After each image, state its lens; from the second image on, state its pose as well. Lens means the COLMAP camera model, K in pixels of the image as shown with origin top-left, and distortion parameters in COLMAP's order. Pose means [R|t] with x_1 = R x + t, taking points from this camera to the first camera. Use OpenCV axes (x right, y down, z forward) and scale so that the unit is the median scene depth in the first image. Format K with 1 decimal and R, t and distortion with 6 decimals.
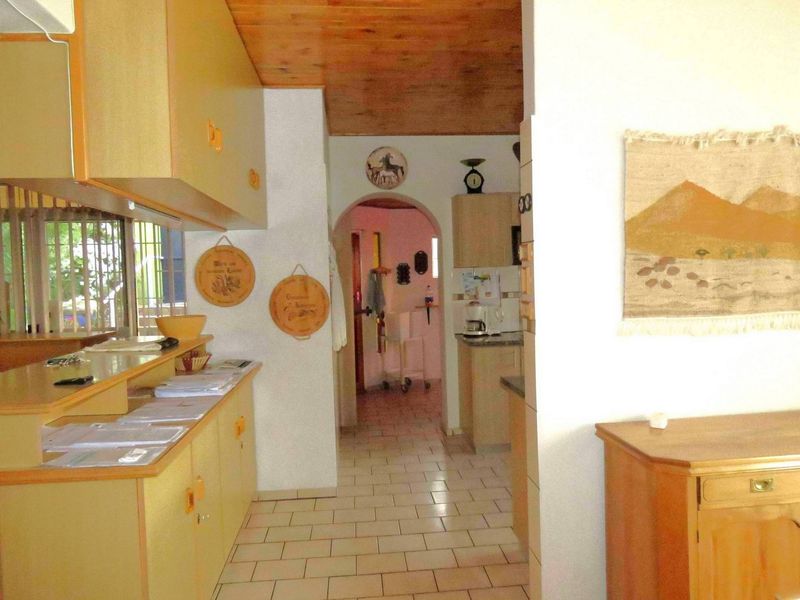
lens RADIAL K [[506.0, 0, 397.8], [0, 506.0, 298.7], [0, 0, 1]] dist [-0.005564, -0.001076]
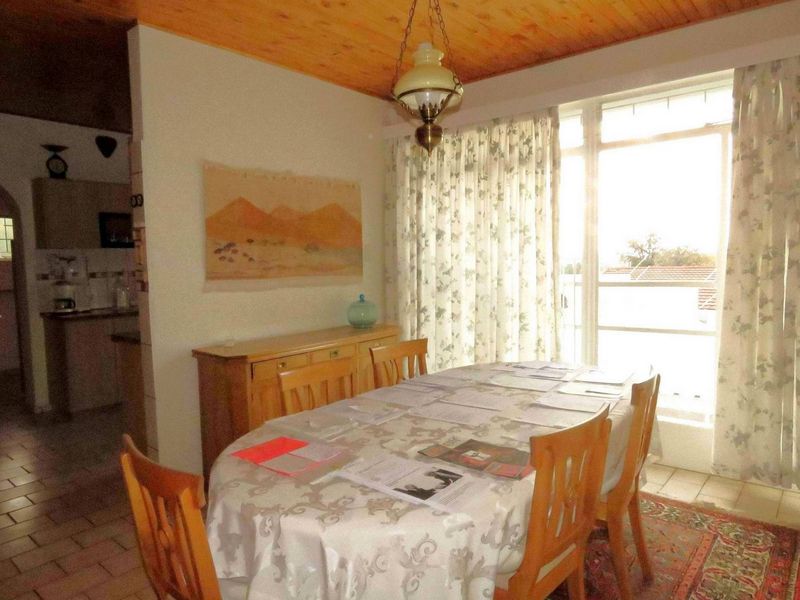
lens RADIAL K [[506.0, 0, 397.8], [0, 506.0, 298.7], [0, 0, 1]] dist [-0.005564, -0.001076]
pose [[0.688972, -0.037776, 0.723802, -0.267721], [0.024478, 0.999284, 0.028853, 0.060504], [-0.724374, -0.002162, 0.689404, -0.485652]]
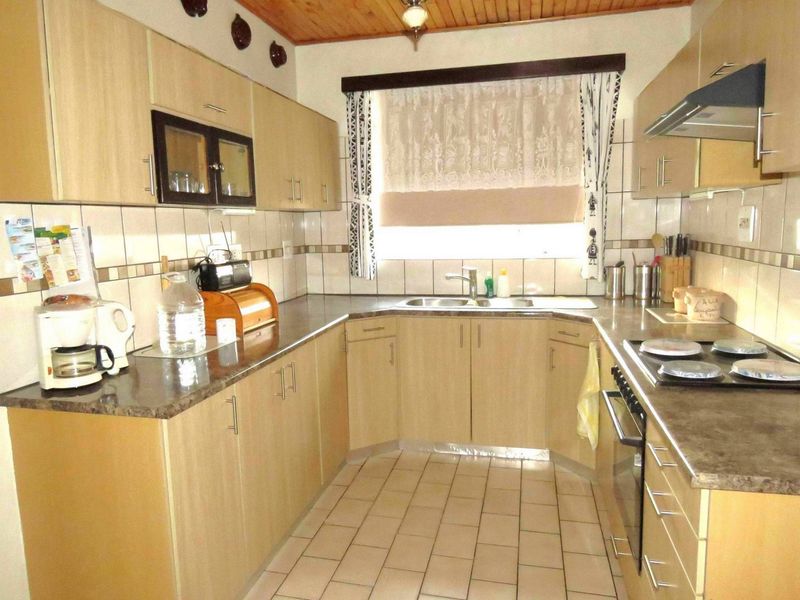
lens RADIAL K [[506.0, 0, 397.8], [0, 506.0, 298.7], [0, 0, 1]] dist [-0.005564, -0.001076]
pose [[0.331129, -0.087983, 0.939475, -0.241948], [0.039127, 0.996067, 0.079492, -0.025430], [-0.942774, 0.010437, 0.333269, 1.332170]]
